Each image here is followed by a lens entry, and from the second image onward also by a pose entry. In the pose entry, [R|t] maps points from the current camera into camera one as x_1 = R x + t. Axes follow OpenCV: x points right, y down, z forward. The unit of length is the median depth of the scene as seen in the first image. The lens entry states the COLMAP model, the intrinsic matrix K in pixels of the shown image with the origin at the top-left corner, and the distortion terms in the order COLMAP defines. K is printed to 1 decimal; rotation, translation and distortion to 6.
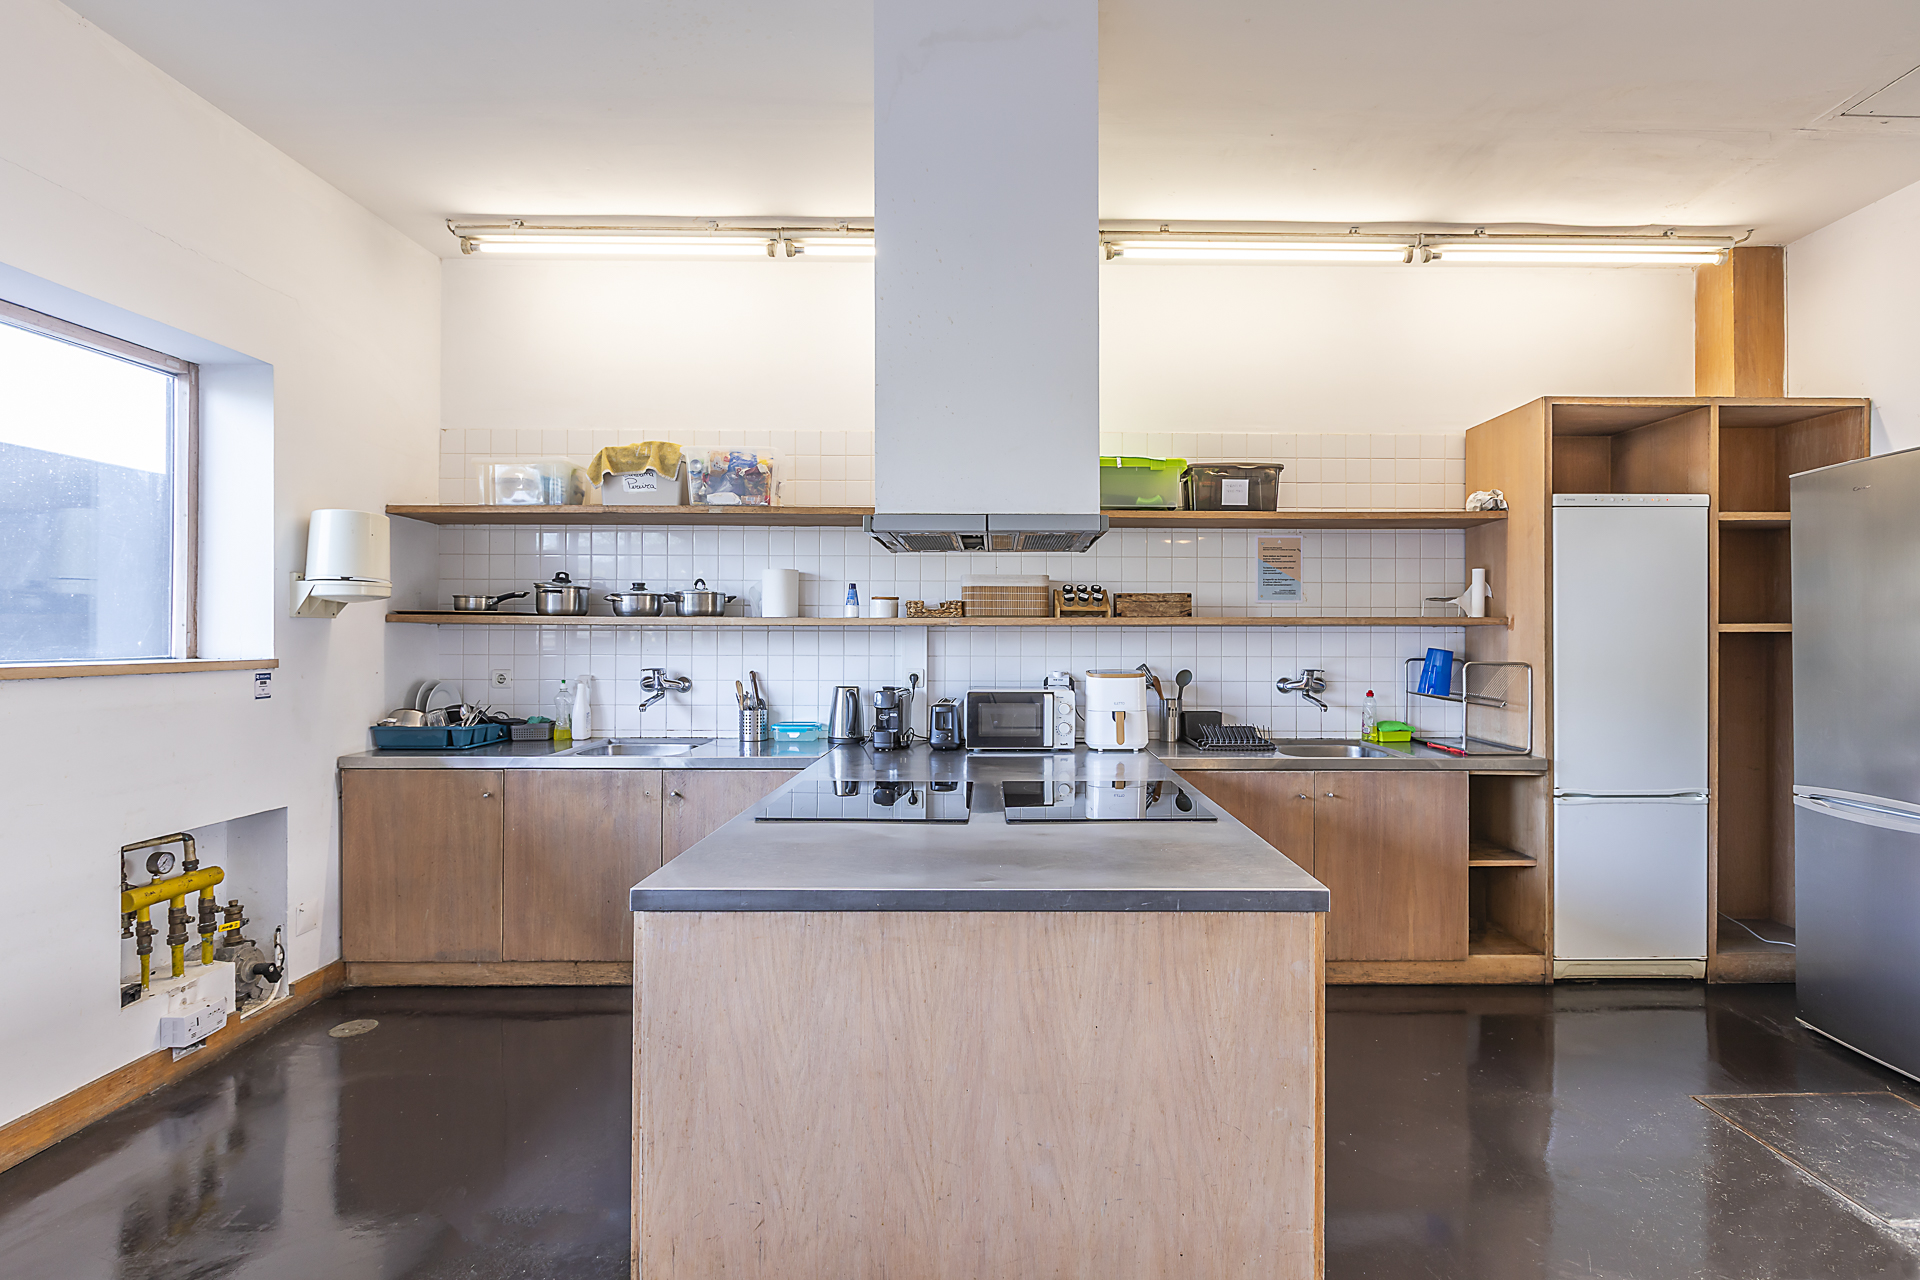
lens RADIAL K [[897.5, 0, 960.0], [0, 897.5, 640.0], [0, 0, 1]] dist [-0.002676, -0.000127]
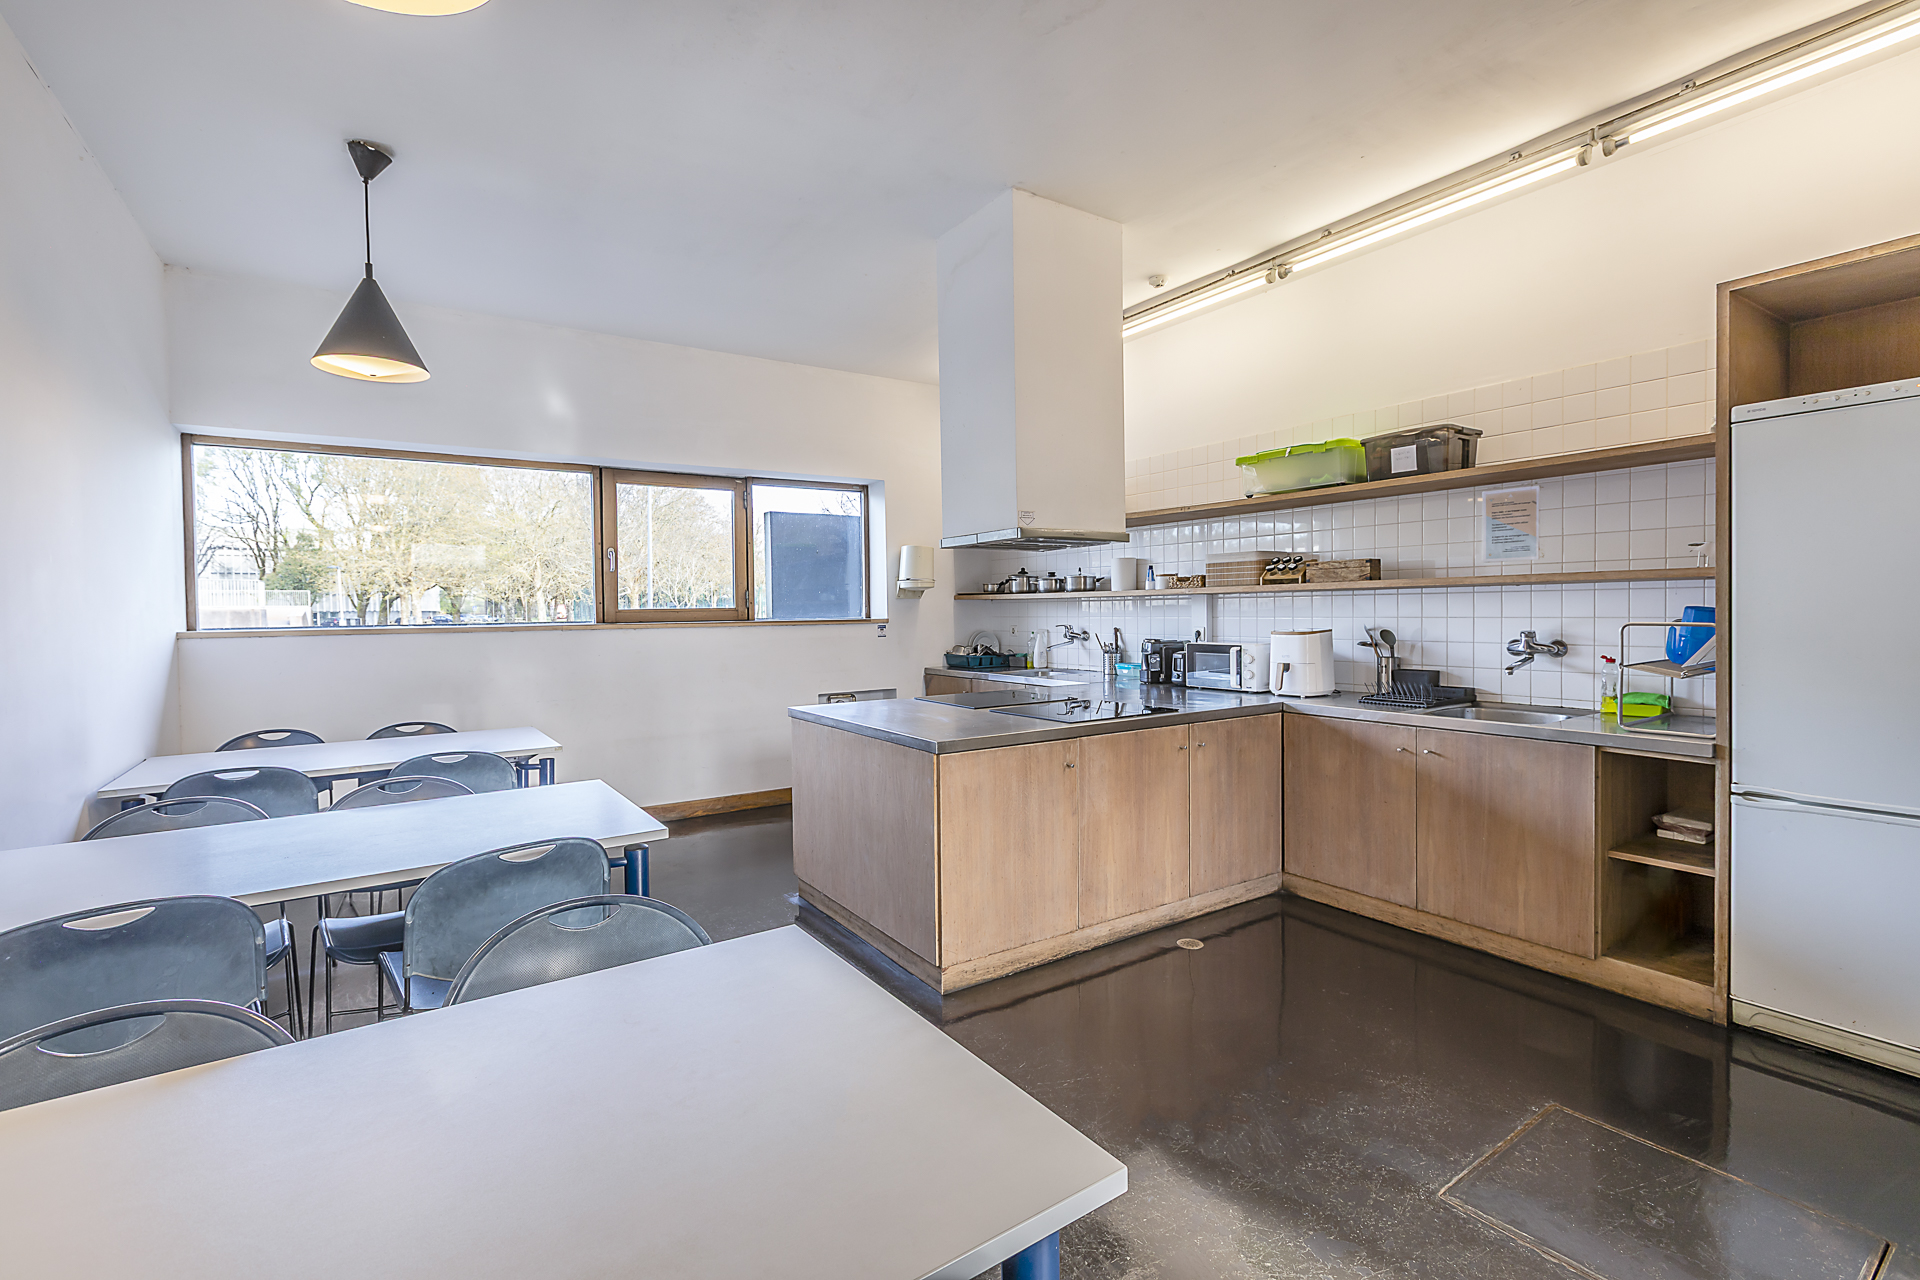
lens RADIAL K [[870.8, 0, 960.0], [0, 870.8, 640.0], [0, 0, 1]] dist [0.024672, -0.009931]
pose [[0.541235, 0.020797, -0.840614, 0.885009], [0.013441, 0.999352, 0.033379, 0.004010], [0.840764, -0.029364, 0.540605, 0.011247]]
